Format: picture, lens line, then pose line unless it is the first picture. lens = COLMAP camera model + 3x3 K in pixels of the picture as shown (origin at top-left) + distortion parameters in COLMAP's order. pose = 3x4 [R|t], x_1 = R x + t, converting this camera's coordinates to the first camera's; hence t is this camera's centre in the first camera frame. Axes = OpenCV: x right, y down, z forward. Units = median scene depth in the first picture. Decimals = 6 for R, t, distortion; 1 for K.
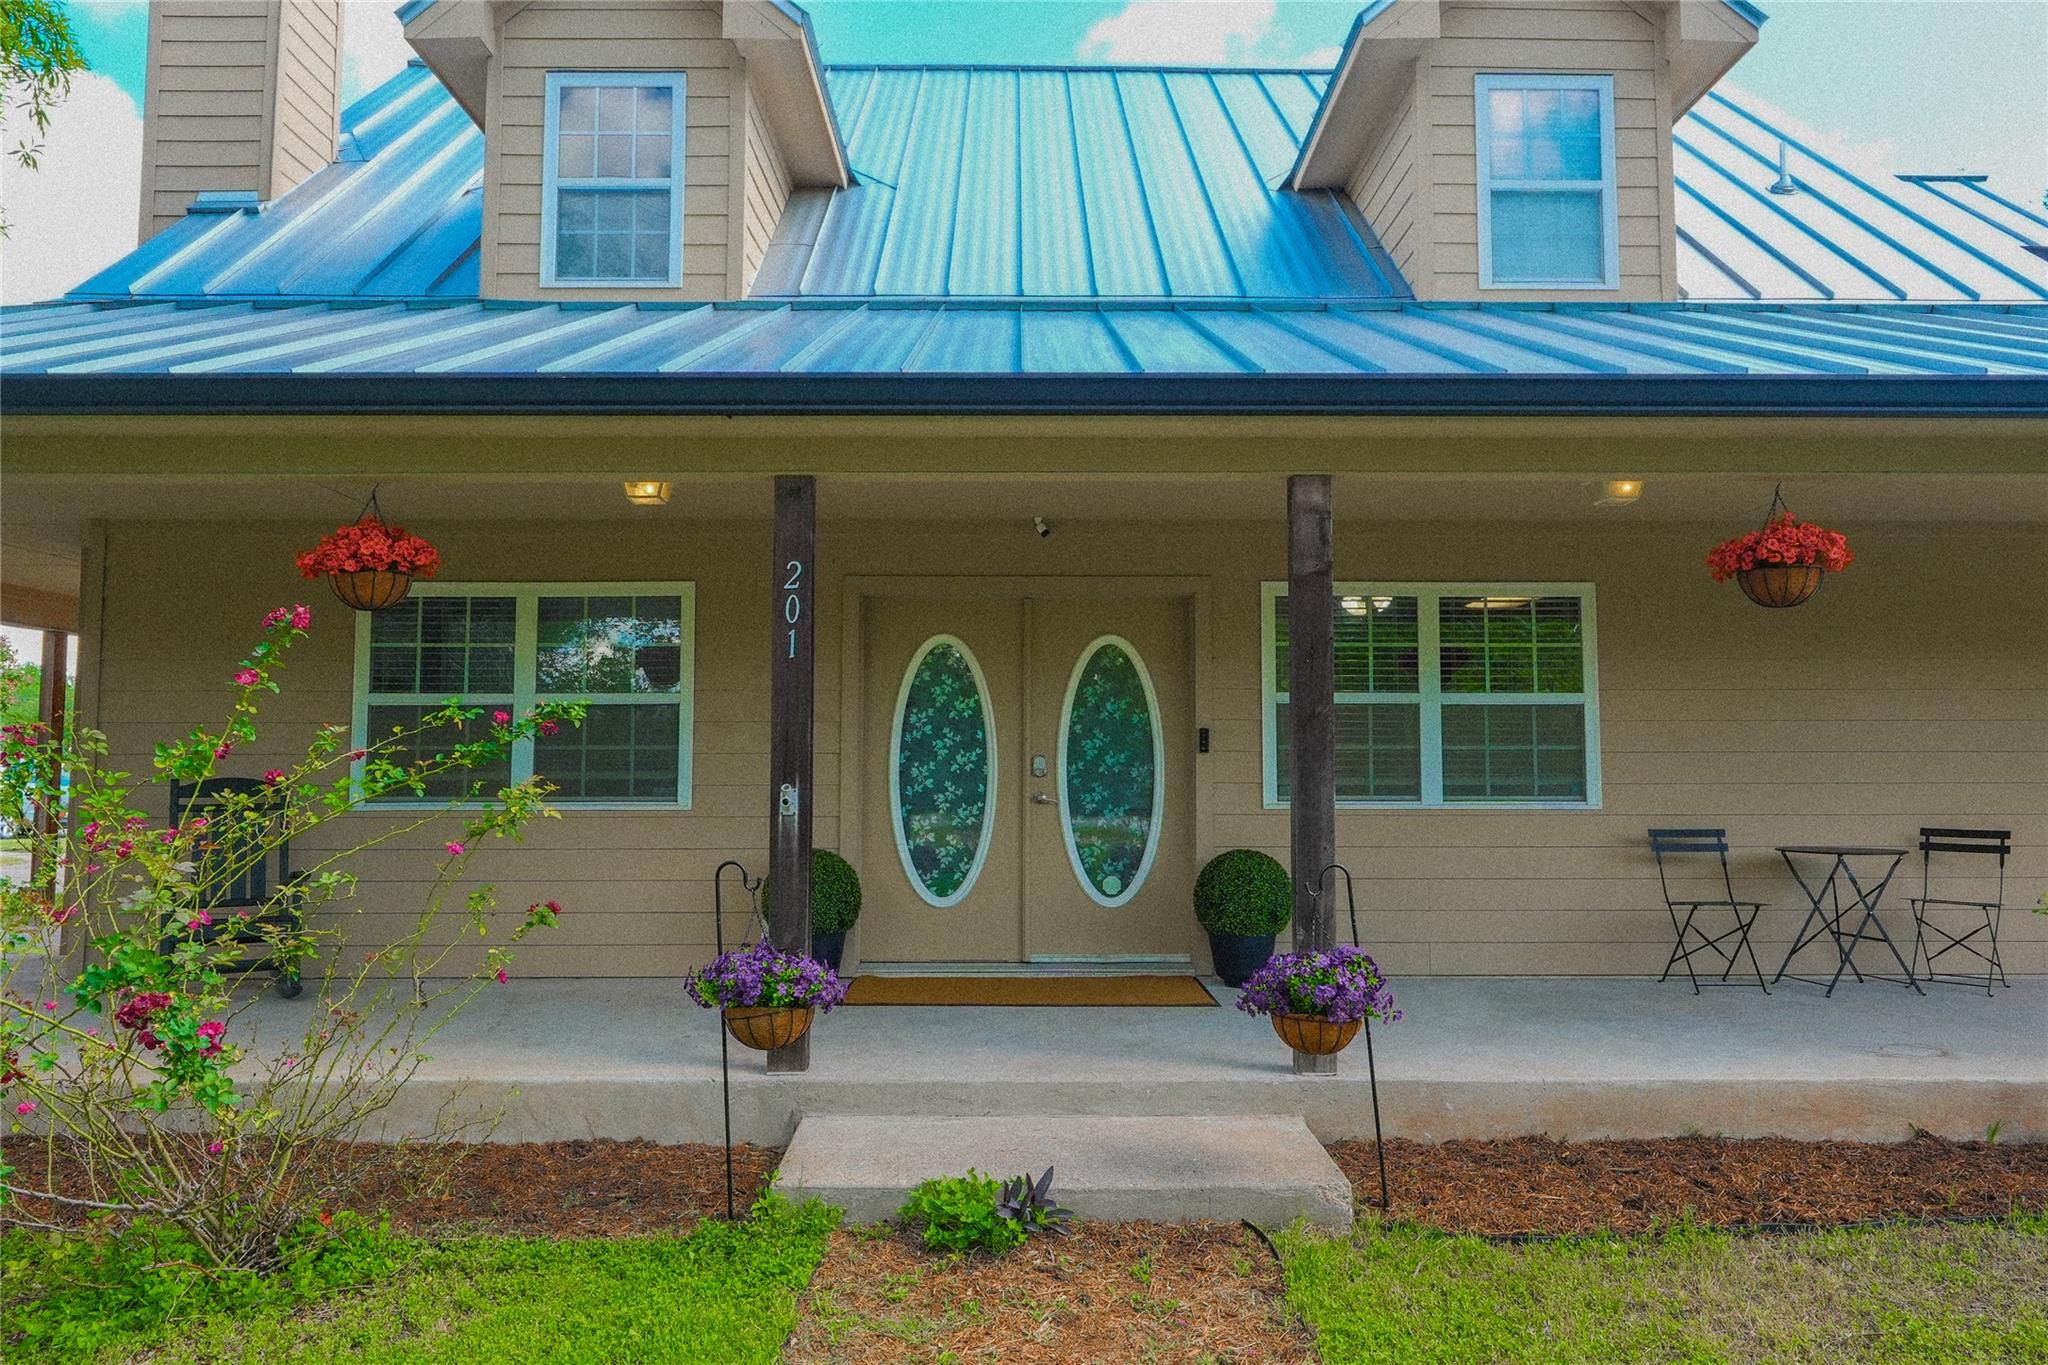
lens RADIAL K [[1423.0, 0, 1024.0], [0, 1423.0, 682.5], [0, 0, 1]] dist [-0.001189, 0.001157]
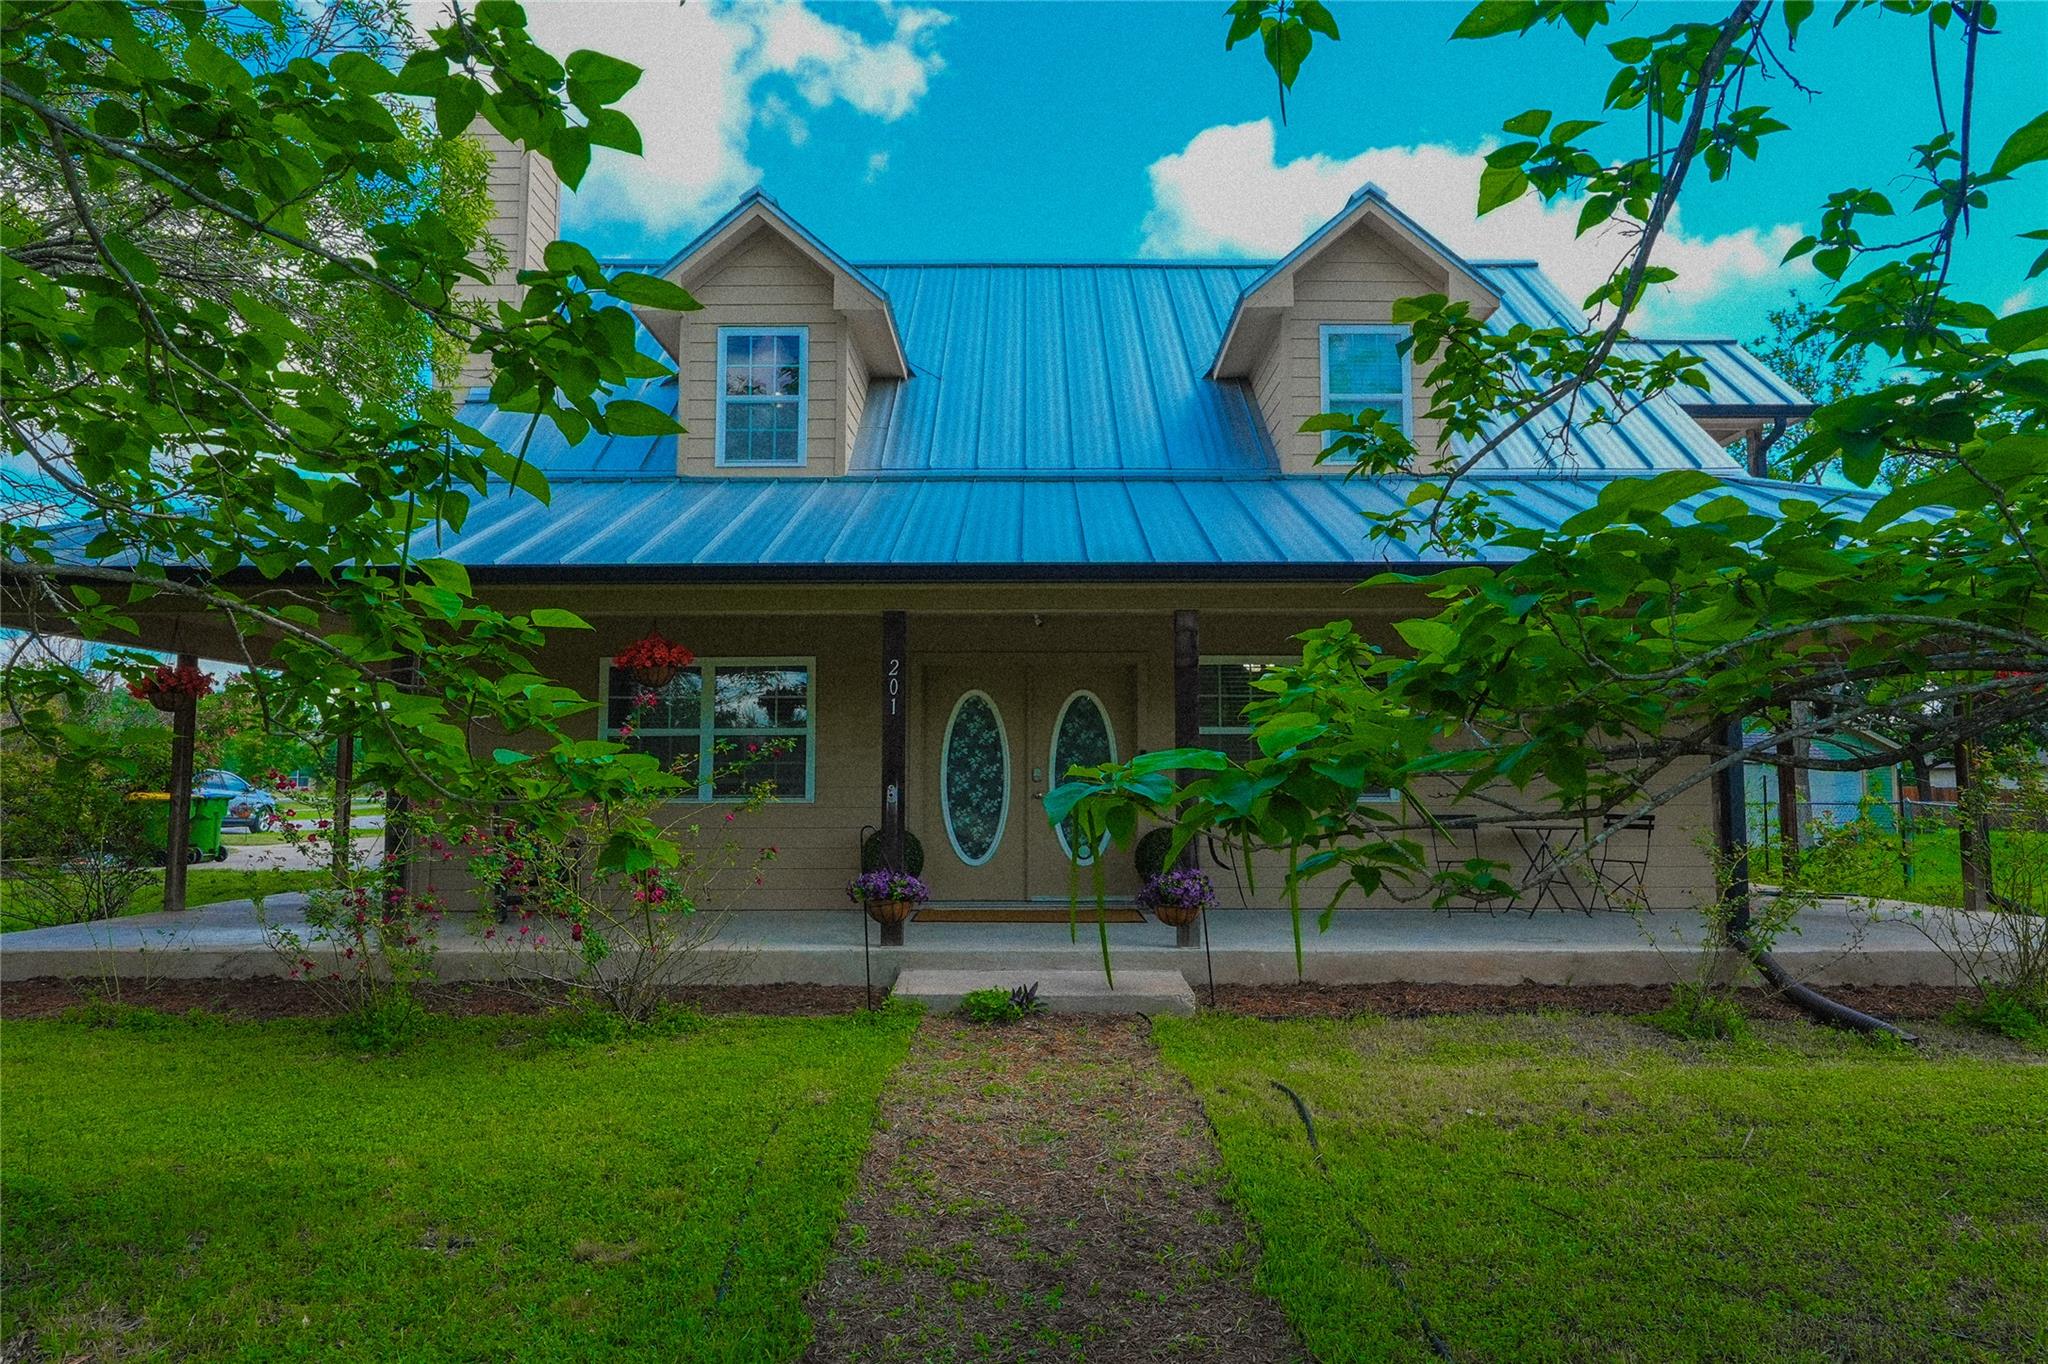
lens RADIAL K [[1362.9, 0, 1024.0], [0, 1362.9, 682.0], [0, 0, 1]] dist [0.004481, 0.000197]
pose [[0.999940, -0.001823, -0.010845, 0.013684], [0.001735, 0.999966, -0.008091, -0.032800], [0.010859, 0.008071, 0.999908, -0.530197]]
